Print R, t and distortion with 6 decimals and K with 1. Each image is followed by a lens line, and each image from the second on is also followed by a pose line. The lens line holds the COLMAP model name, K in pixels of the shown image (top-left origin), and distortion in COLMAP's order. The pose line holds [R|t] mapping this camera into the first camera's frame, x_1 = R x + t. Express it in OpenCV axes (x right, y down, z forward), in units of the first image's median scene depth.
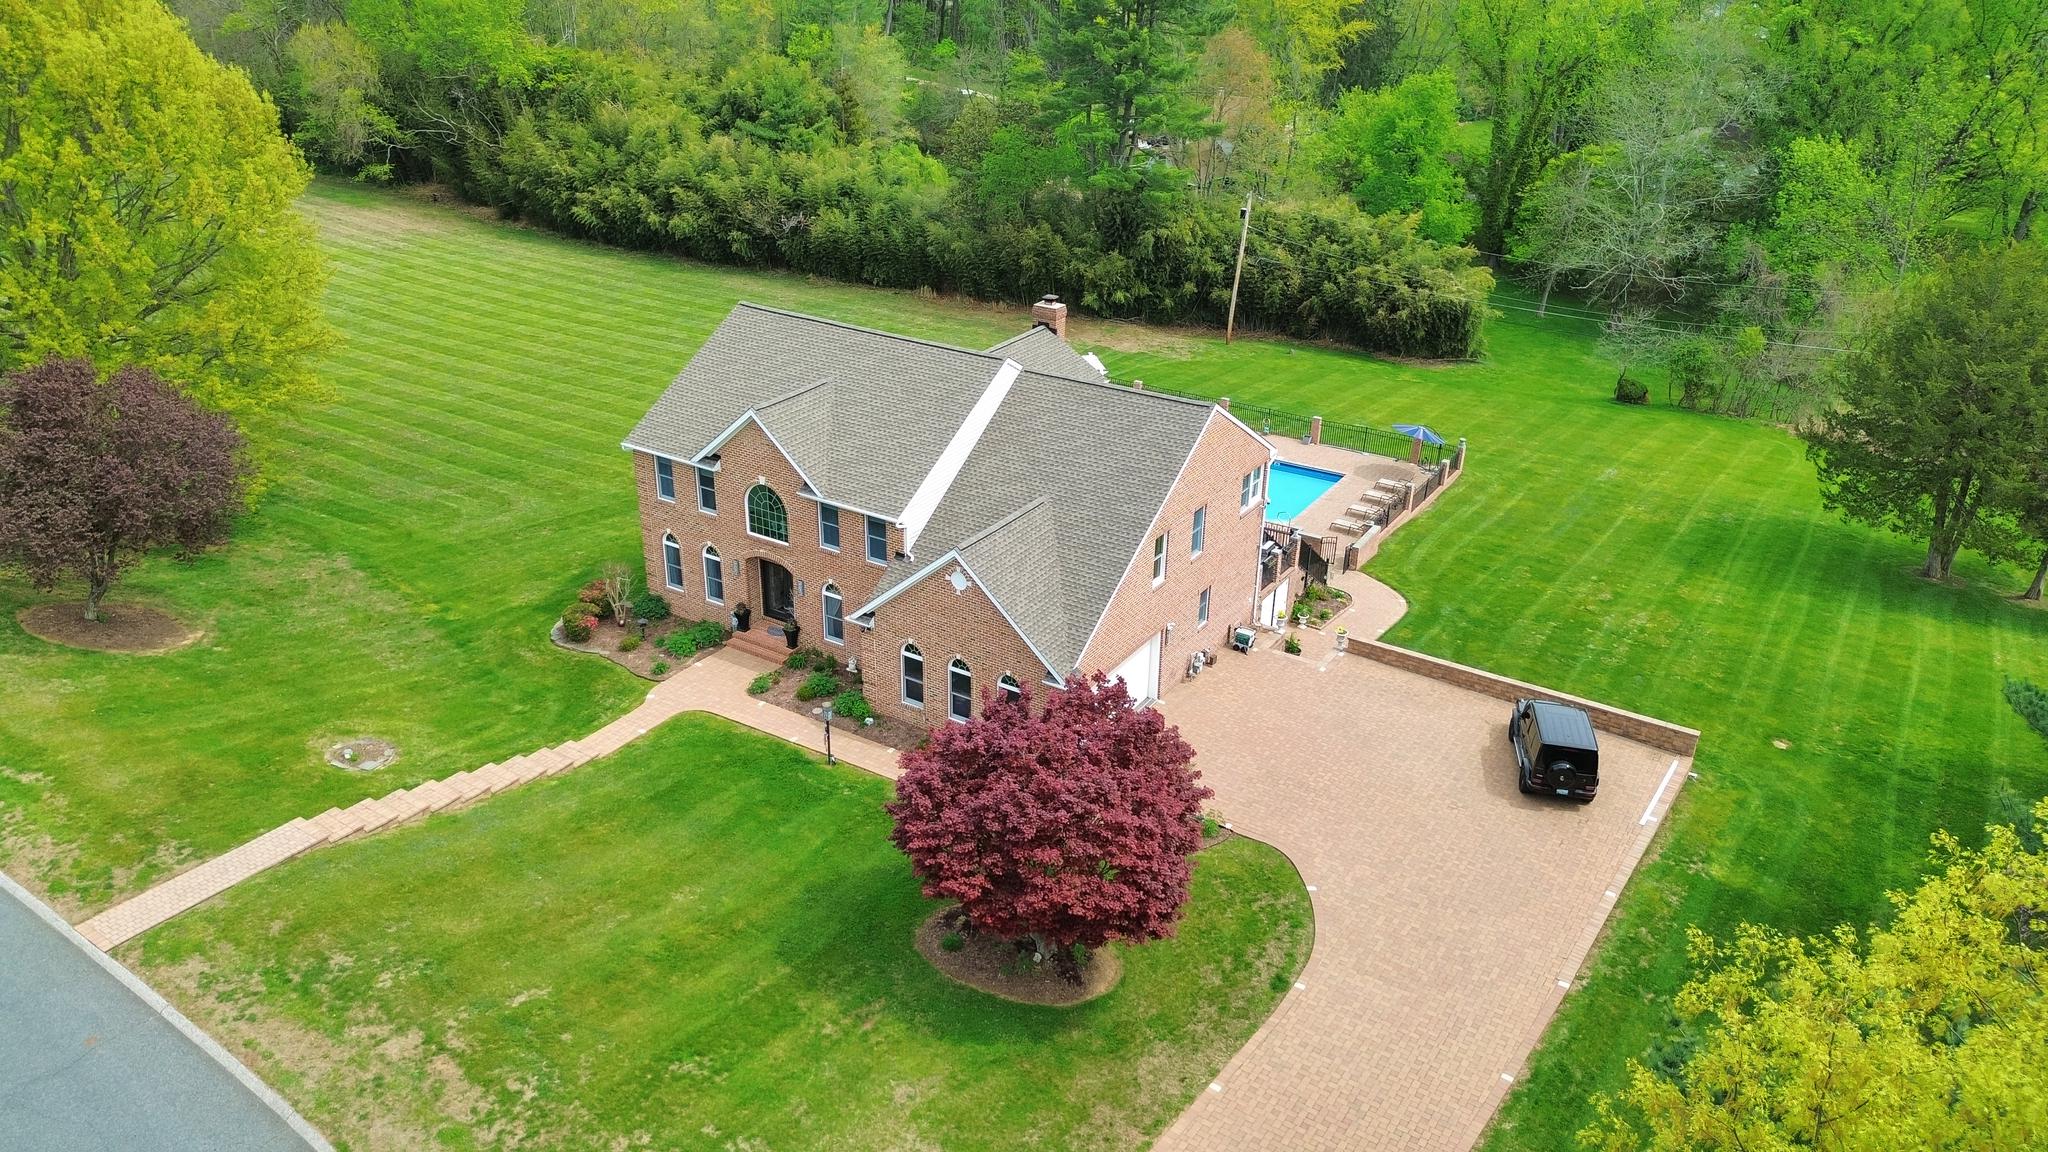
lens RADIAL K [[1455.3, 0, 1019.7], [0, 1455.3, 575.7], [0, 0, 1]] dist [0.051518, -0.044708]
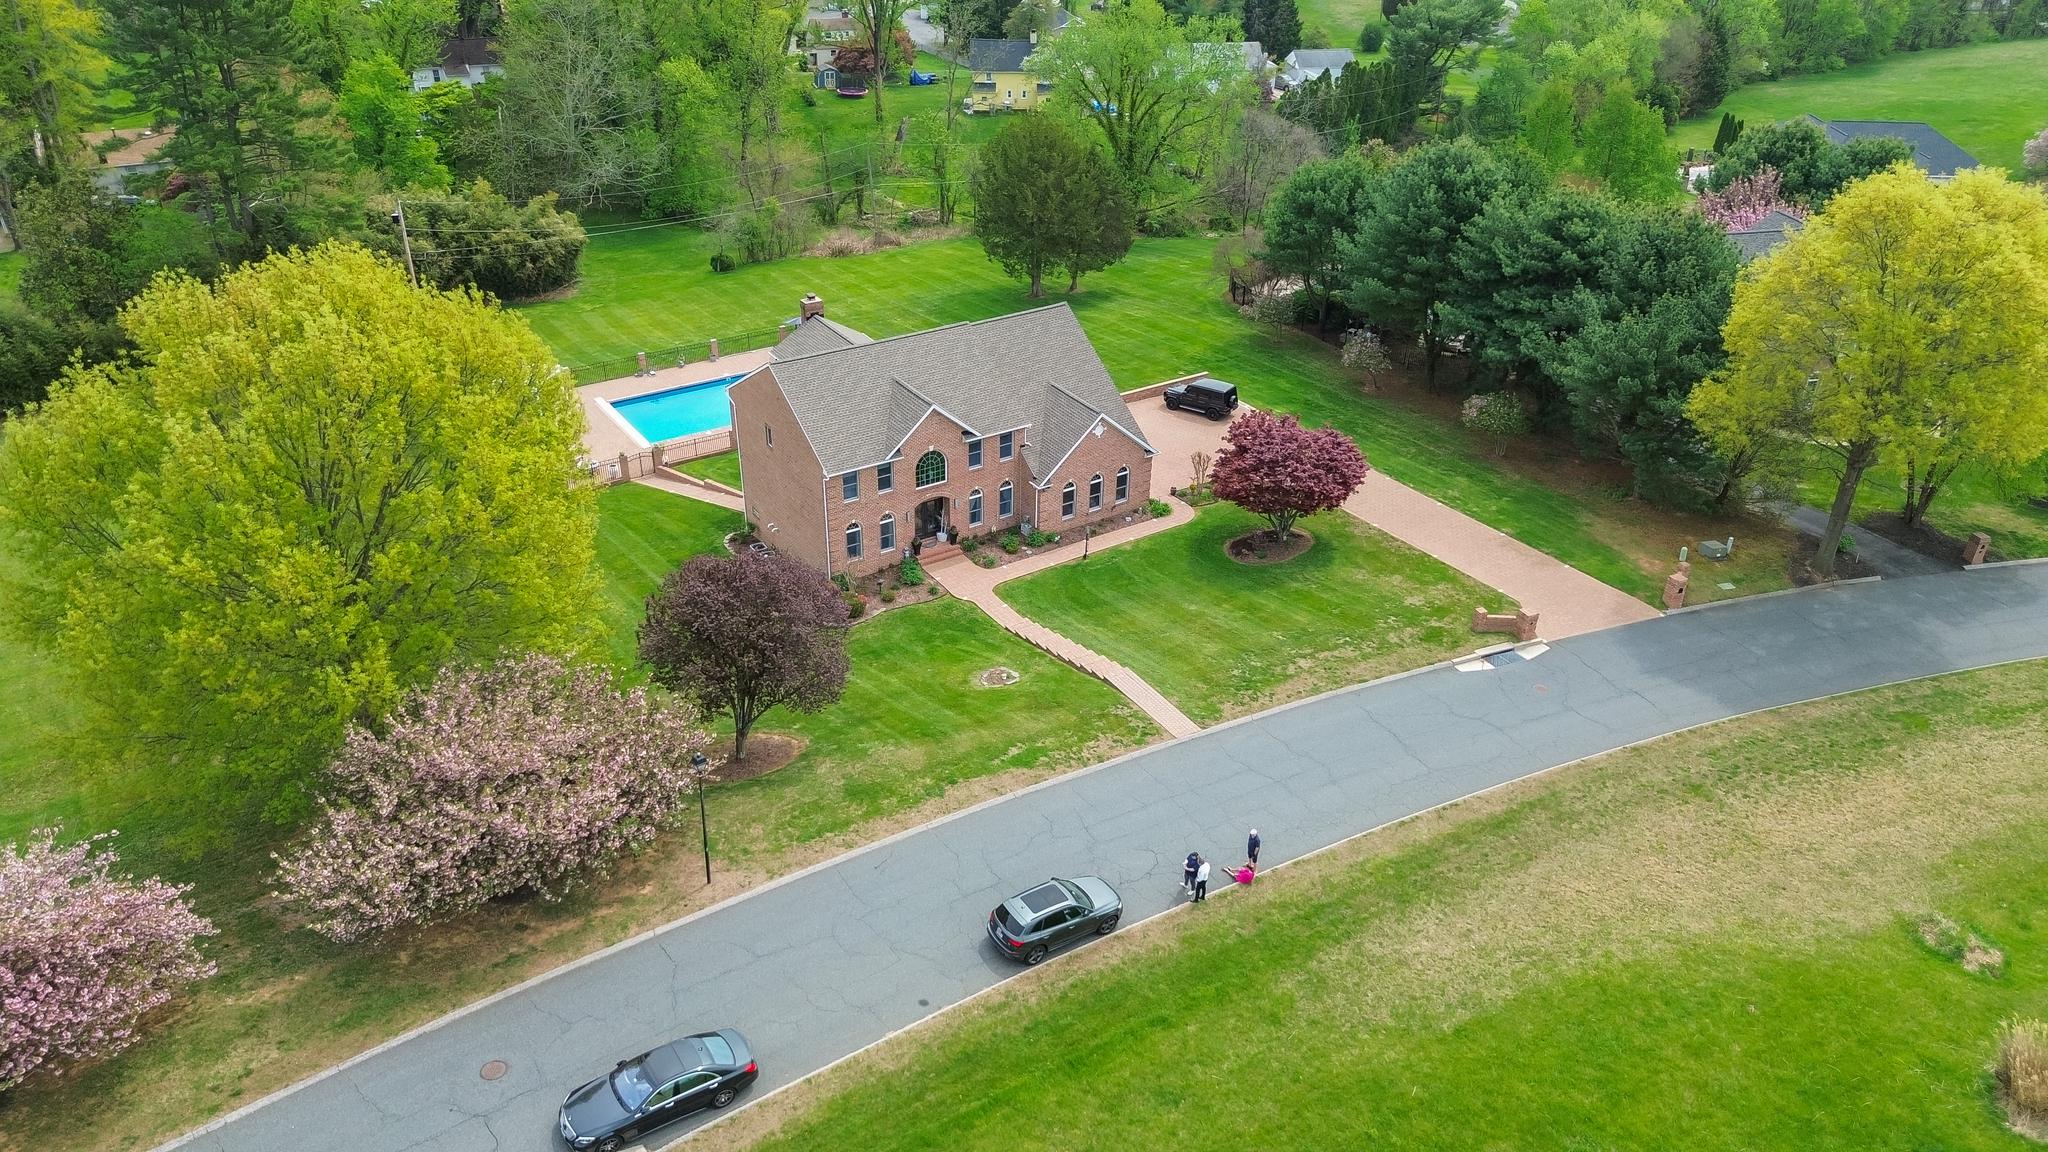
lens RADIAL K [[1450.1, 0, 1024.0], [0, 1450.1, 576.0], [0, 0, 1]] dist [0.125778, -0.288072]
pose [[0.413564, -0.467582, 0.781237, -0.646335], [0.381259, 0.868139, 0.317767, -0.184174], [-0.826805, 0.166437, 0.537301, 0.050481]]
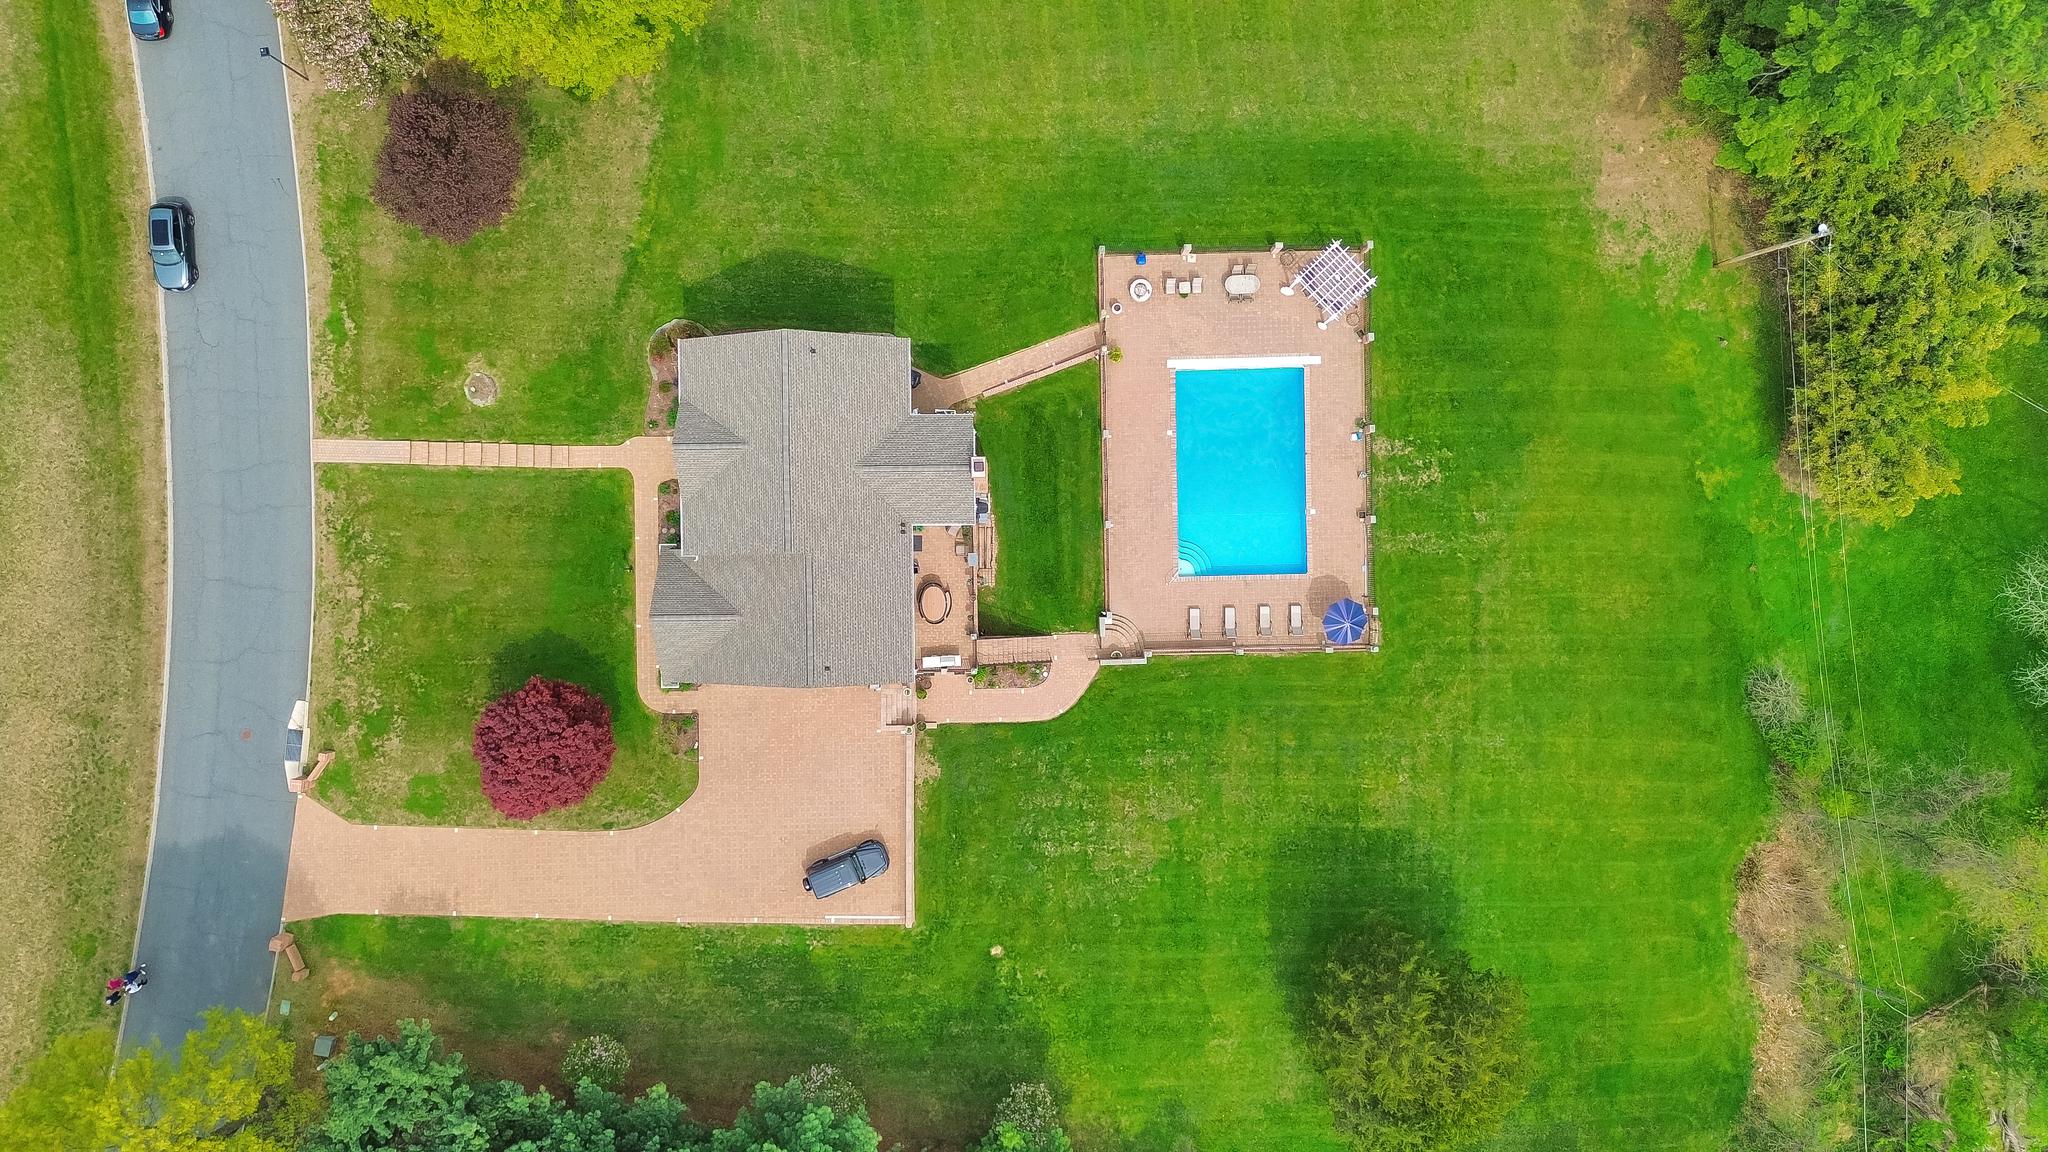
lens RADIAL K [[1450.1, 0, 1024.0], [0, 1450.1, 576.0], [0, 0, 1]] dist [0.125778, -0.288072]
pose [[0.549367, 0.835546, 0.007613, 0.064821], [-0.361967, 0.229760, 0.903432, -0.771165], [0.753110, -0.499072, 0.428663, 0.229782]]
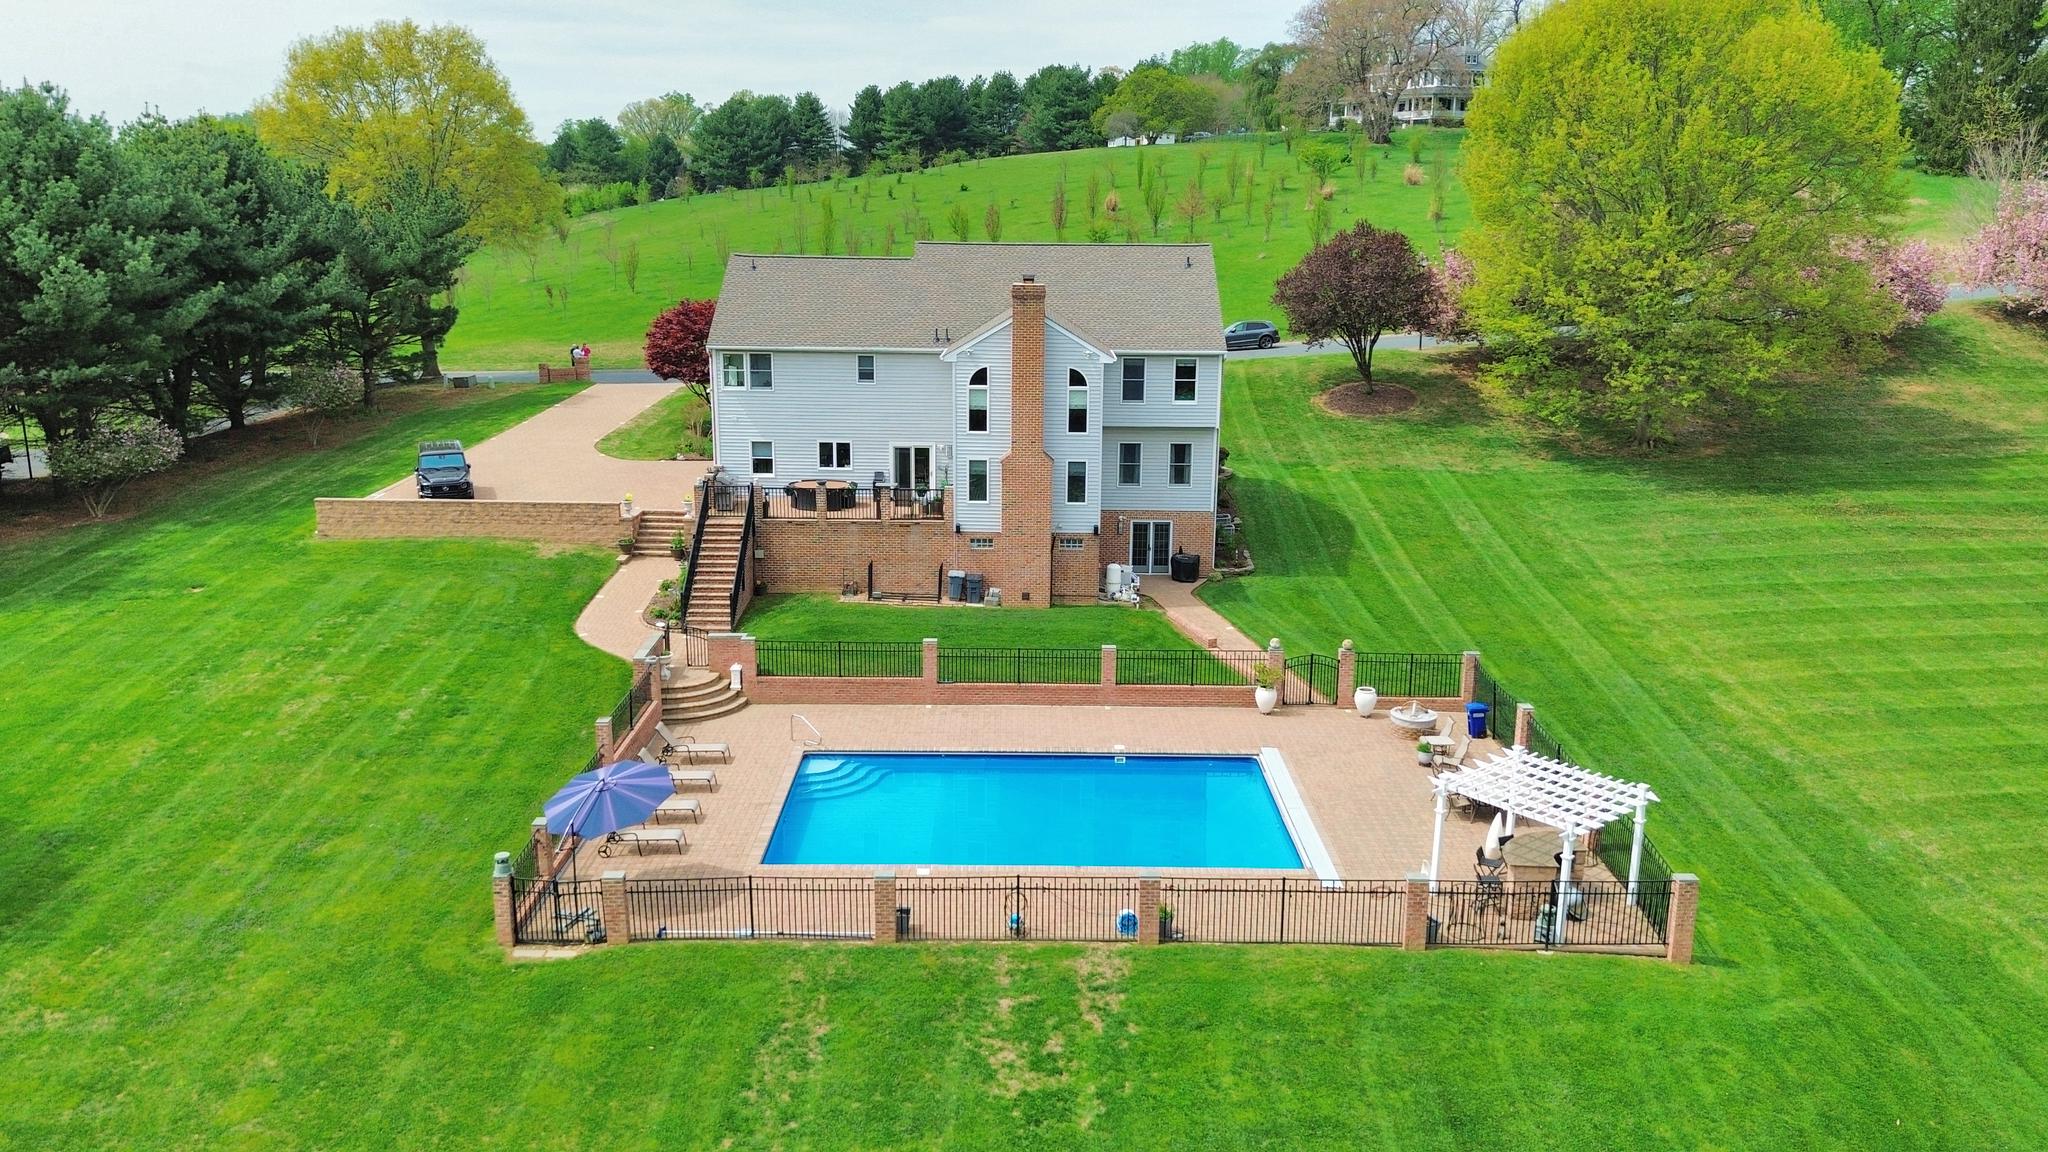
lens RADIAL K [[1606.7, 0, 1019.8], [0, 1606.7, 554.0], [0, 0, 1]] dist [0.058468, -0.049879]
pose [[-0.846471, 0.097633, -0.523407, 0.294611], [-0.243206, 0.803595, 0.543218, -0.316542], [0.473643, 0.587114, -0.656475, 0.950142]]
